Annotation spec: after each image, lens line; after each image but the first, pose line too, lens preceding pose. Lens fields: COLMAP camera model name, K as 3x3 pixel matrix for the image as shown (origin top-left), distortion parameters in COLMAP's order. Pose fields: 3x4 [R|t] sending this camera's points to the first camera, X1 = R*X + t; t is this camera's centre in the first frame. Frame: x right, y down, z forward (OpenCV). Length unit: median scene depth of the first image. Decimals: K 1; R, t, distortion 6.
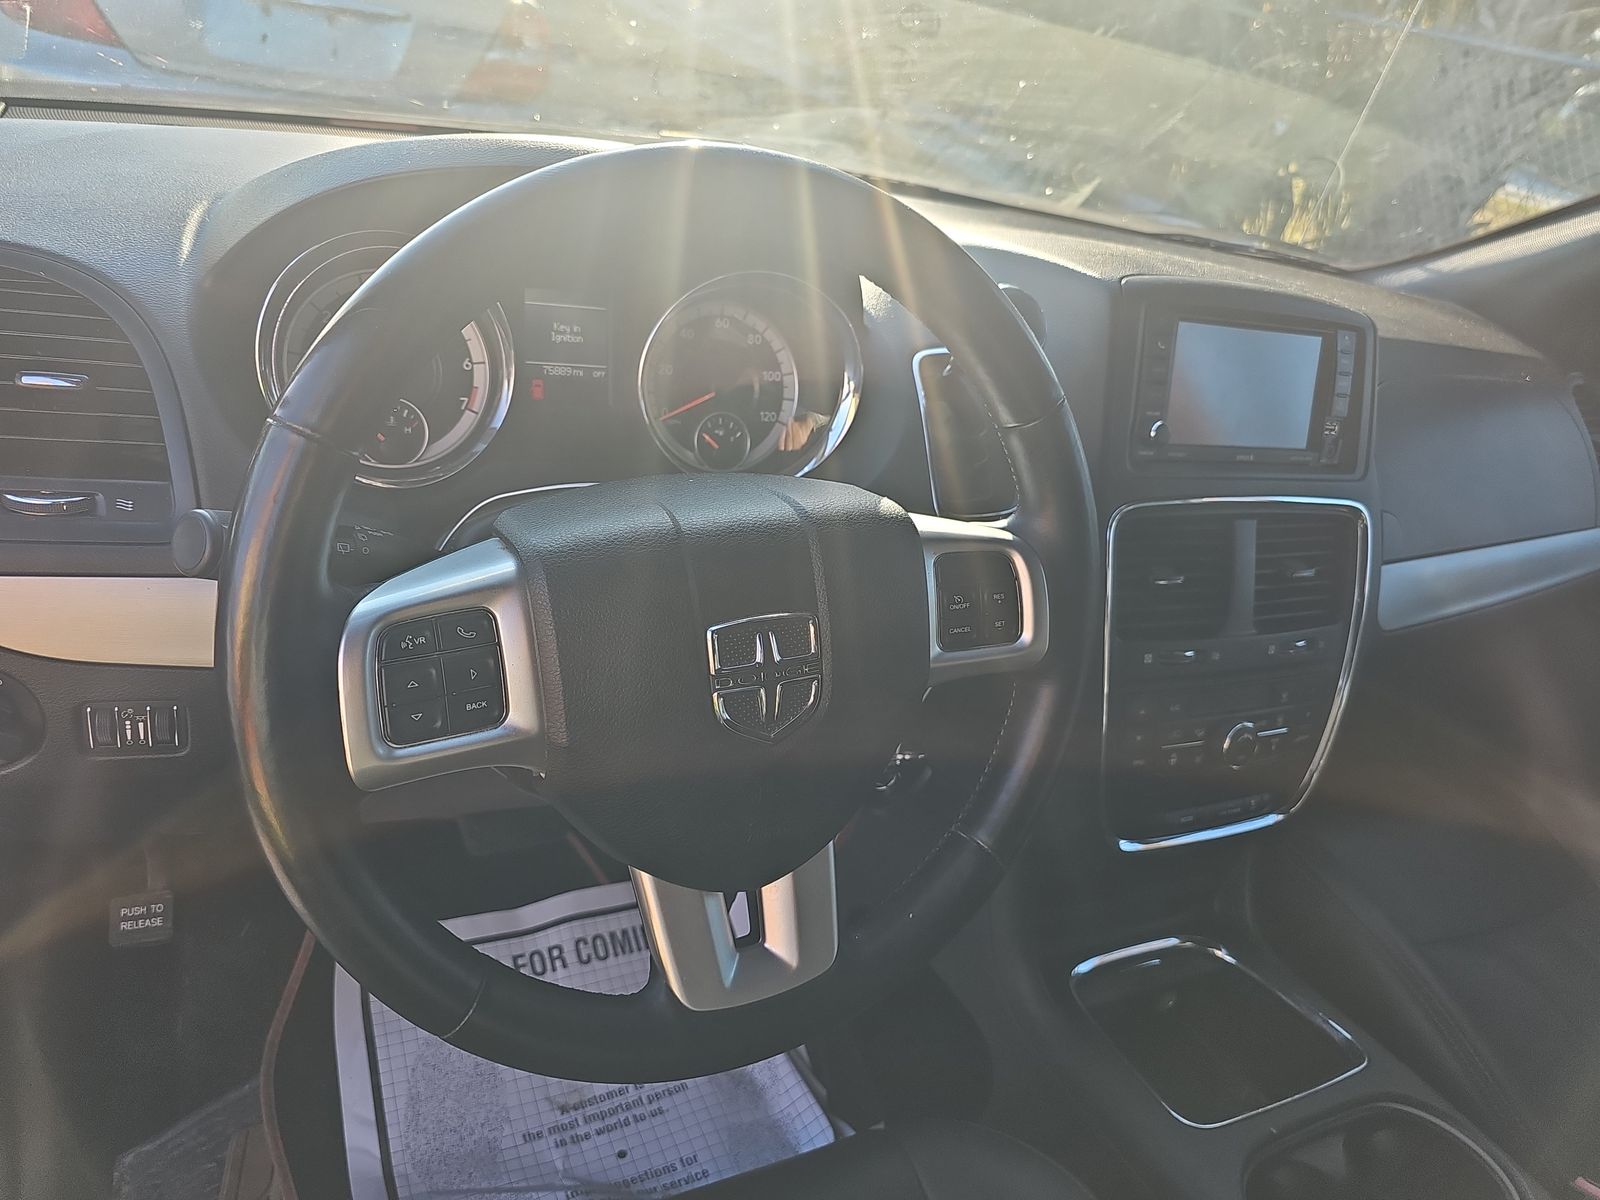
lens RADIAL K [[1096.1, 0, 800.0], [0, 1096.1, 600.0], [0, 0, 1]] dist [0.003745, -0.025658]
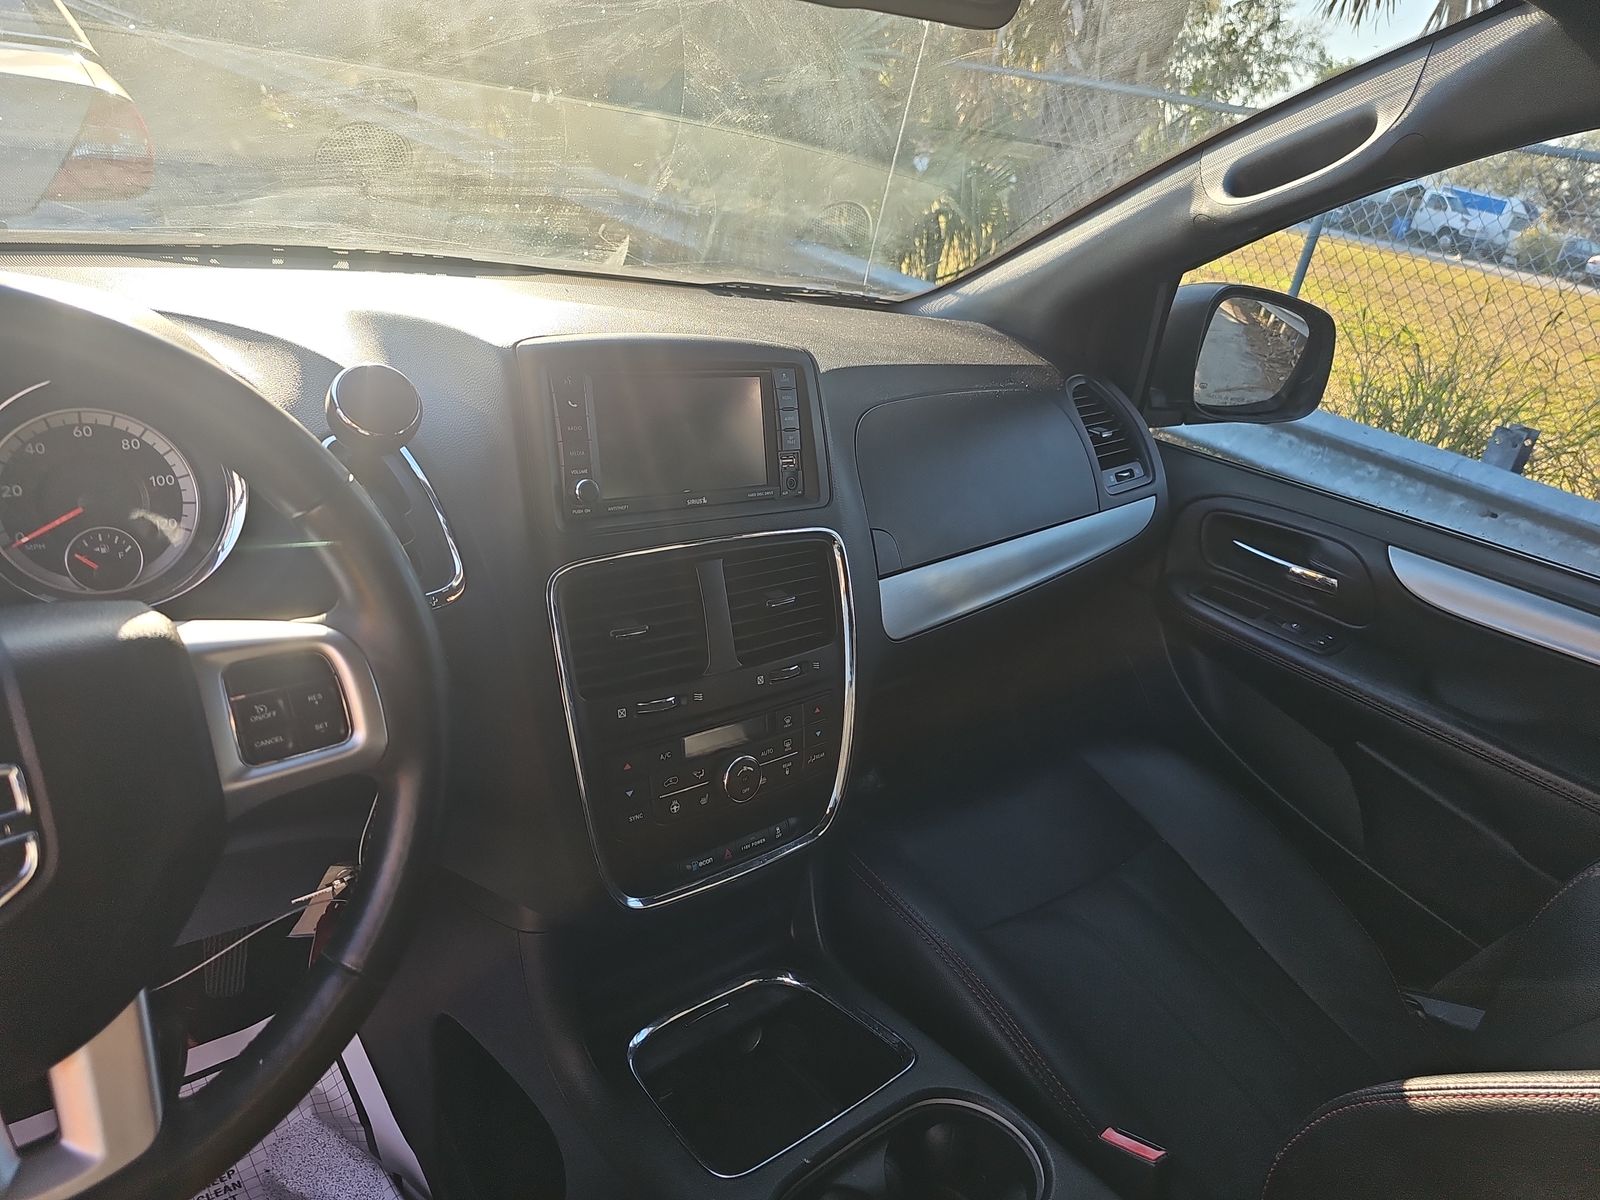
lens RADIAL K [[1062.8, 0, 800.0], [0, 1062.8, 600.0], [0, 0, 1]] dist [0.023730, -0.001928]
pose [[0.966539, -0.146742, 0.210404, 0.263728], [0.154800, 0.987695, -0.022259, -0.001813], [-0.204549, 0.054084, 0.977361, 0.010915]]
